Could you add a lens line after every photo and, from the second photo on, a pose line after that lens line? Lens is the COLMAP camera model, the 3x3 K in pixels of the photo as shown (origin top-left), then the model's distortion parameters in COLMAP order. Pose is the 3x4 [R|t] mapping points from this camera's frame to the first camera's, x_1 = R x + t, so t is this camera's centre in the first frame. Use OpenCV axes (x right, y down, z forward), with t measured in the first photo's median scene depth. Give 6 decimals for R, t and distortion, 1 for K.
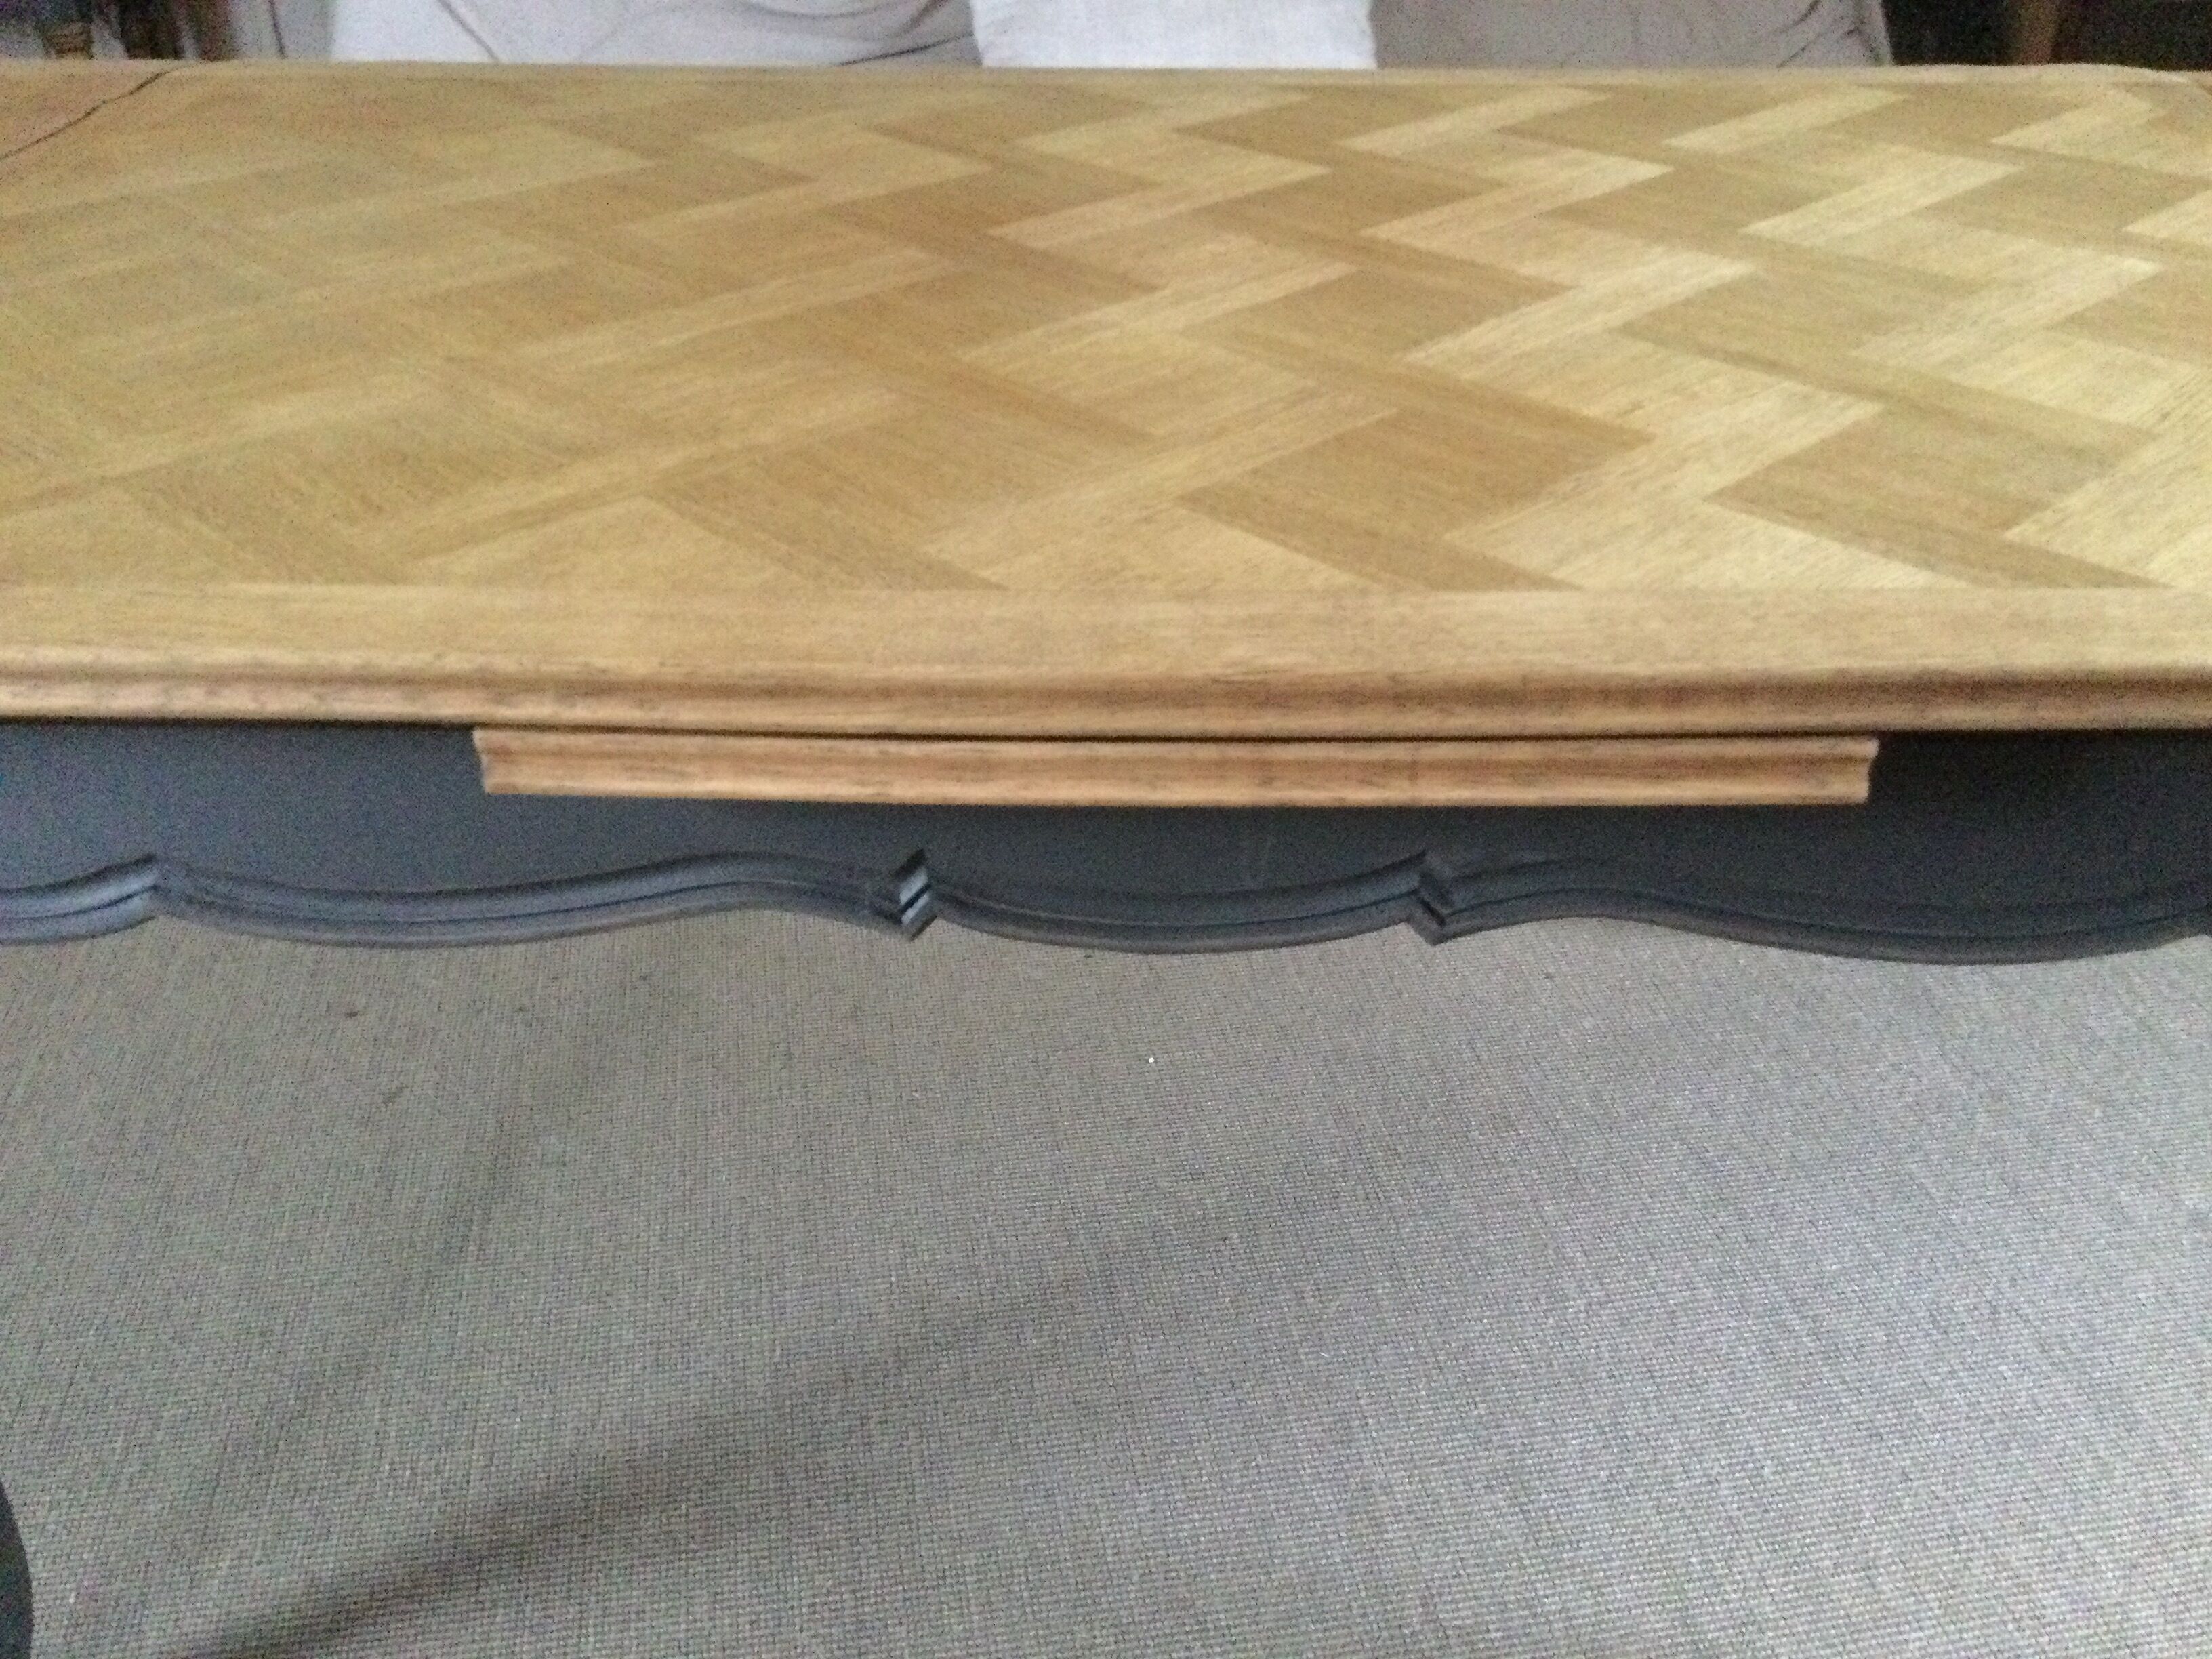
lens RADIAL K [[1996.7, 0, 1119.6], [0, 1996.7, 823.5], [0, 0, 1]] dist [0.079442, -0.129915]
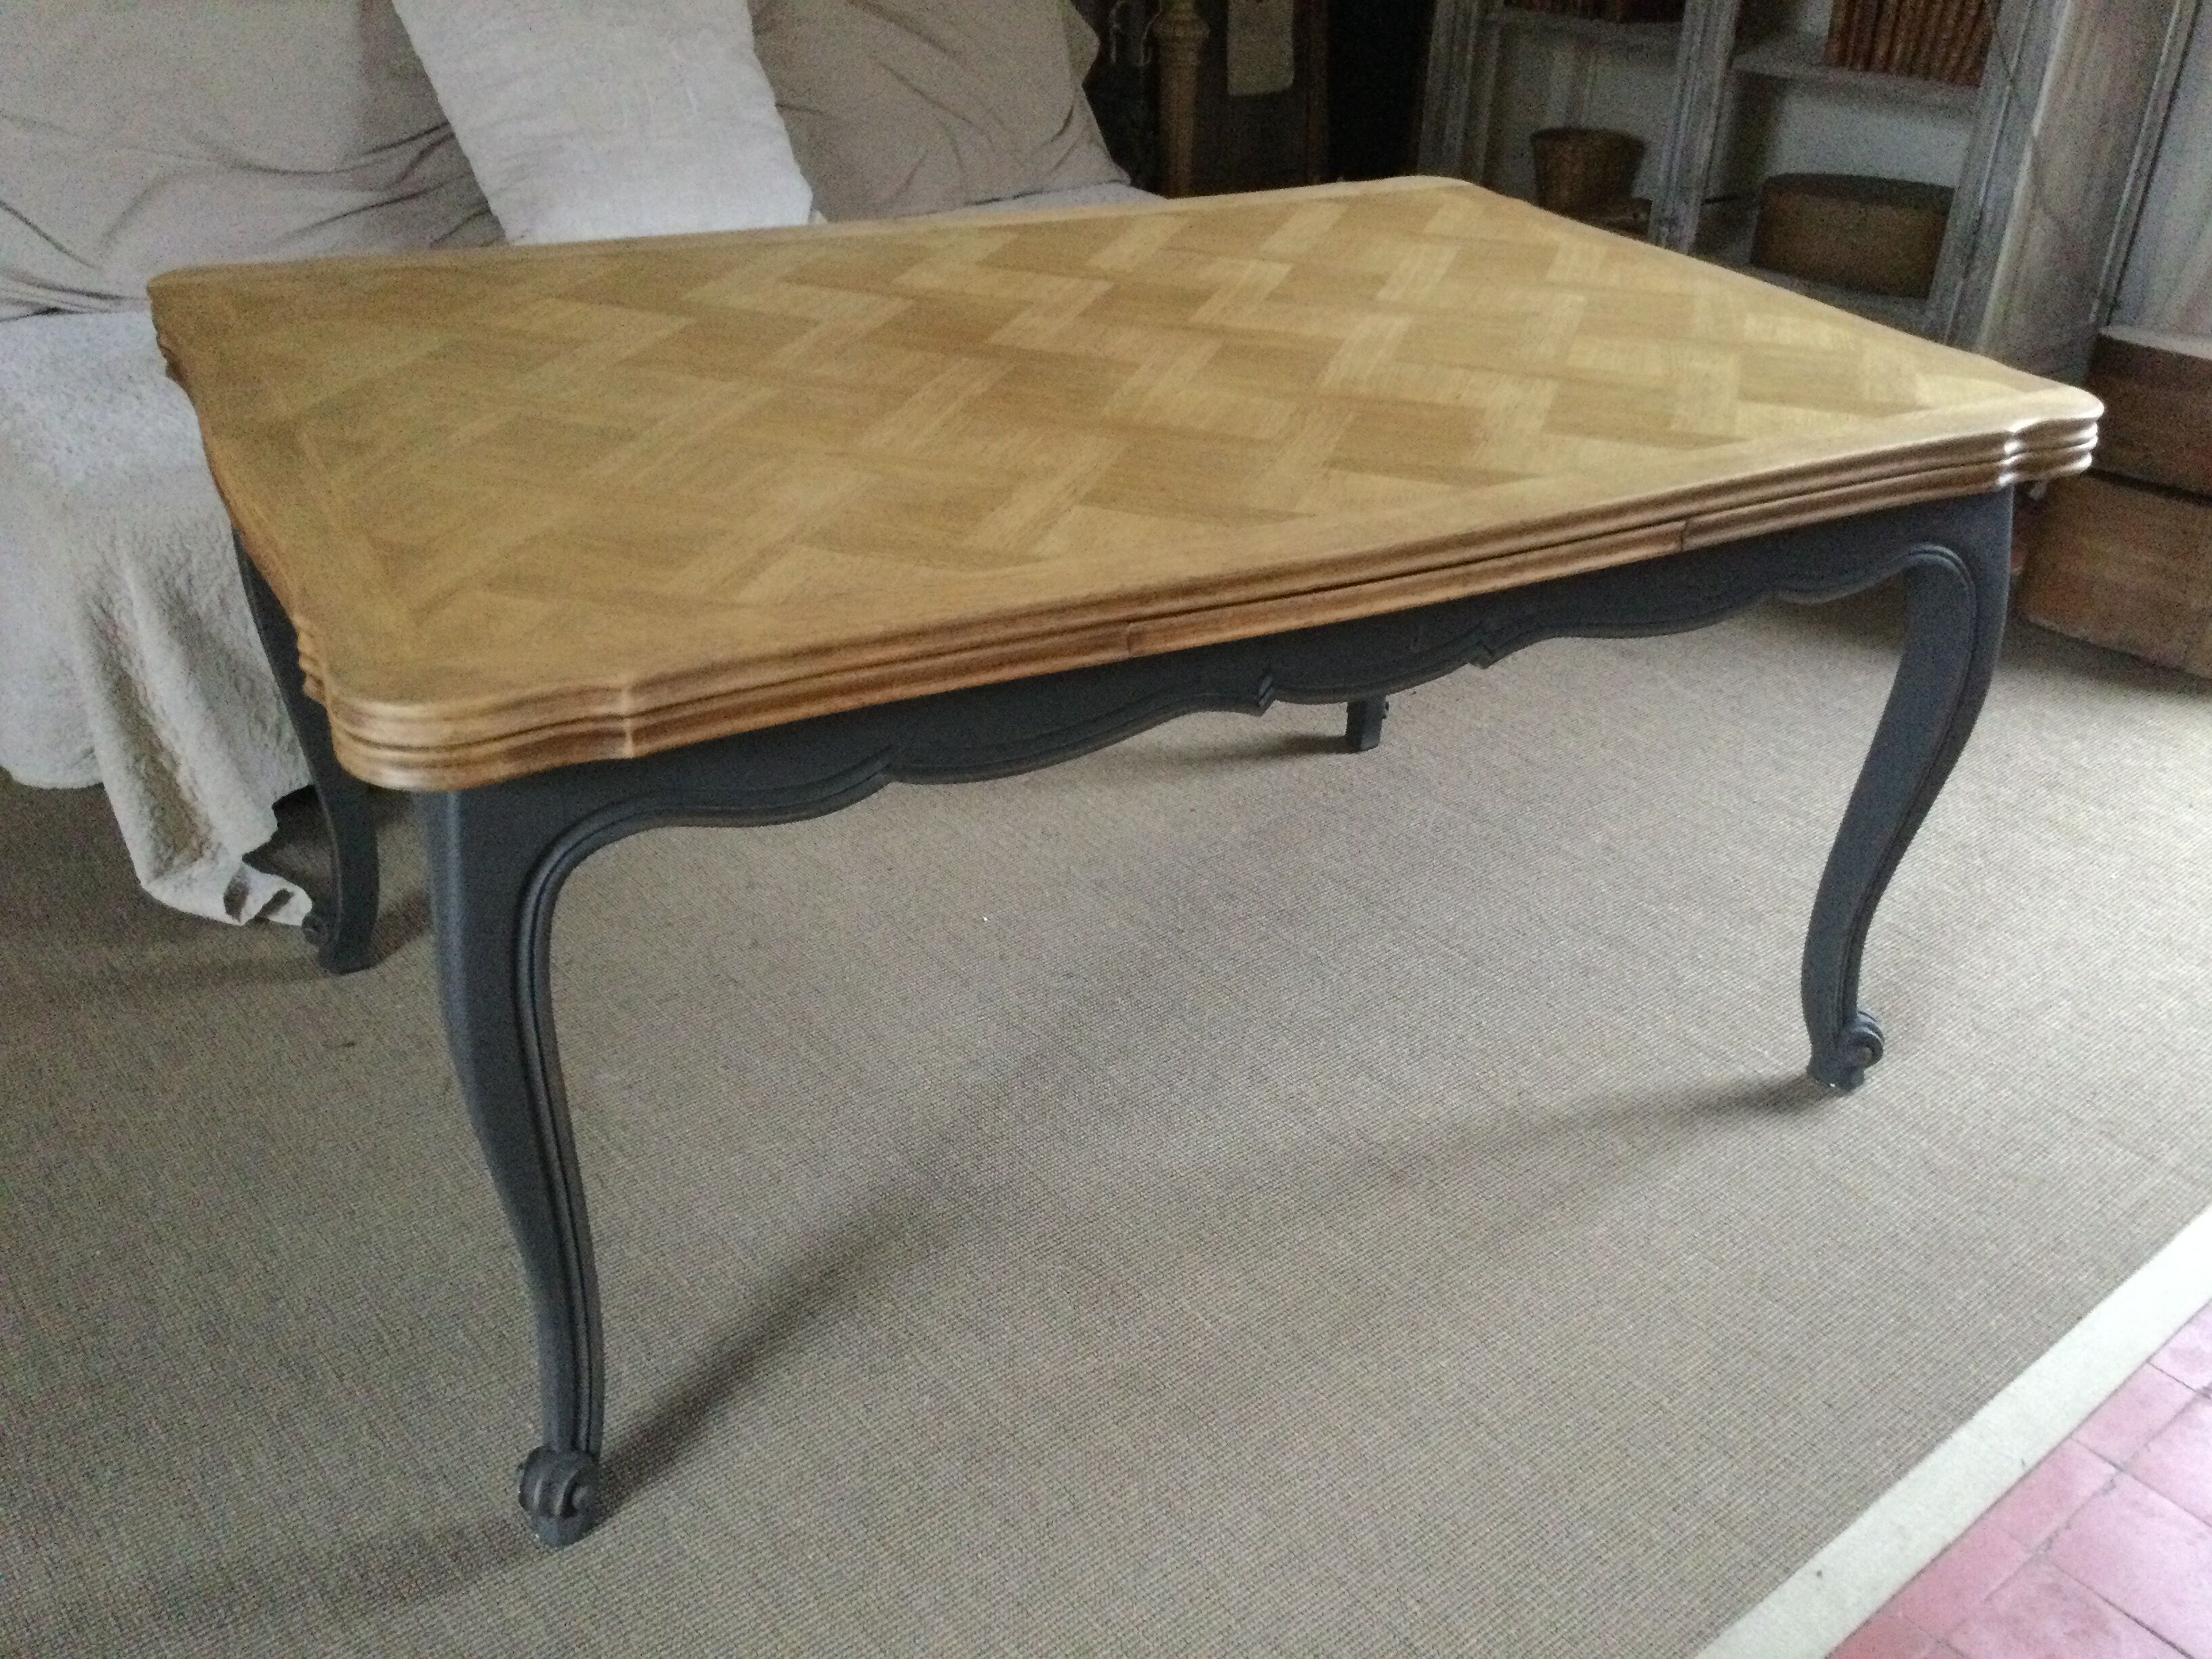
lens RADIAL K [[1996.7, 0, 1124.7], [0, 1996.7, 817.1], [0, 0, 1]] dist [0.079442, -0.129915]
pose [[0.868616, -0.208589, 0.449440, -1.012090], [0.219911, 0.975131, 0.027553, 0.066464], [-0.444010, 0.074904, 0.892886, -0.568431]]
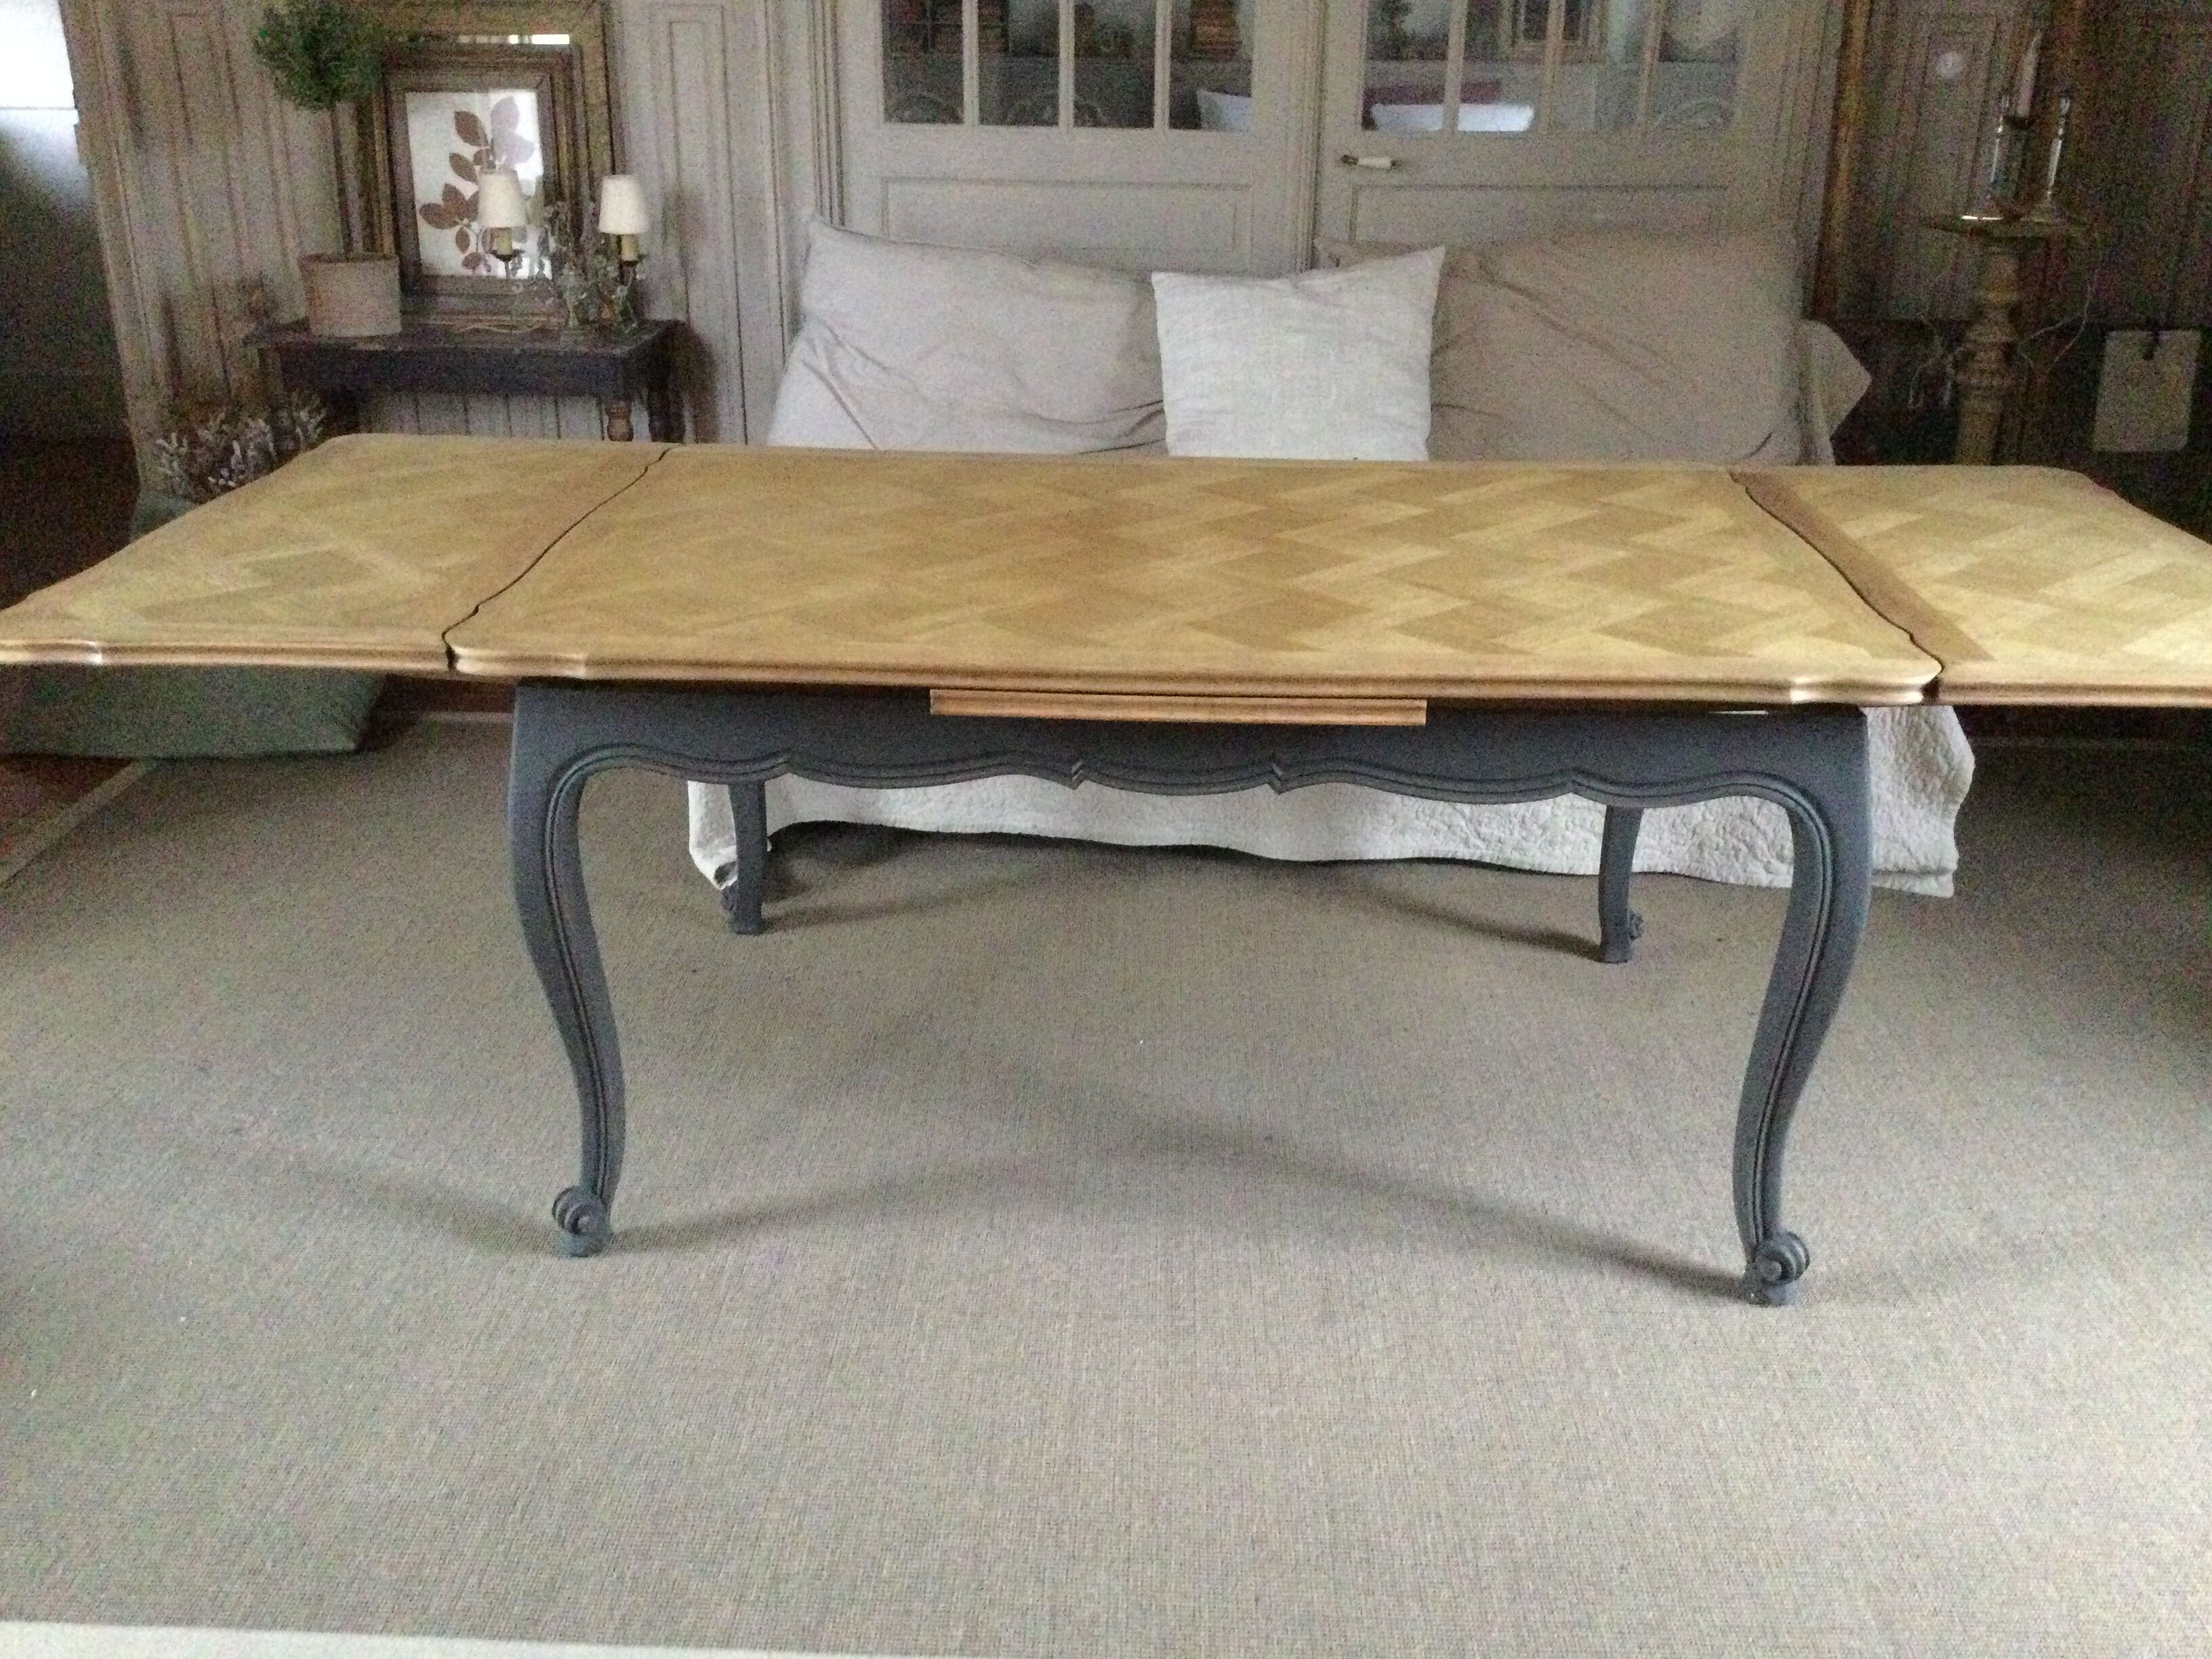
lens RADIAL K [[1996.7, 0, 1120.7], [0, 1996.7, 849.2], [0, 0, 1]] dist [0.079442, -0.129915]
pose [[0.999567, 0.022427, -0.019069, 0.003038], [-0.025064, 0.988105, -0.151722, 0.494145], [0.015439, 0.152134, 0.988239, -1.439952]]
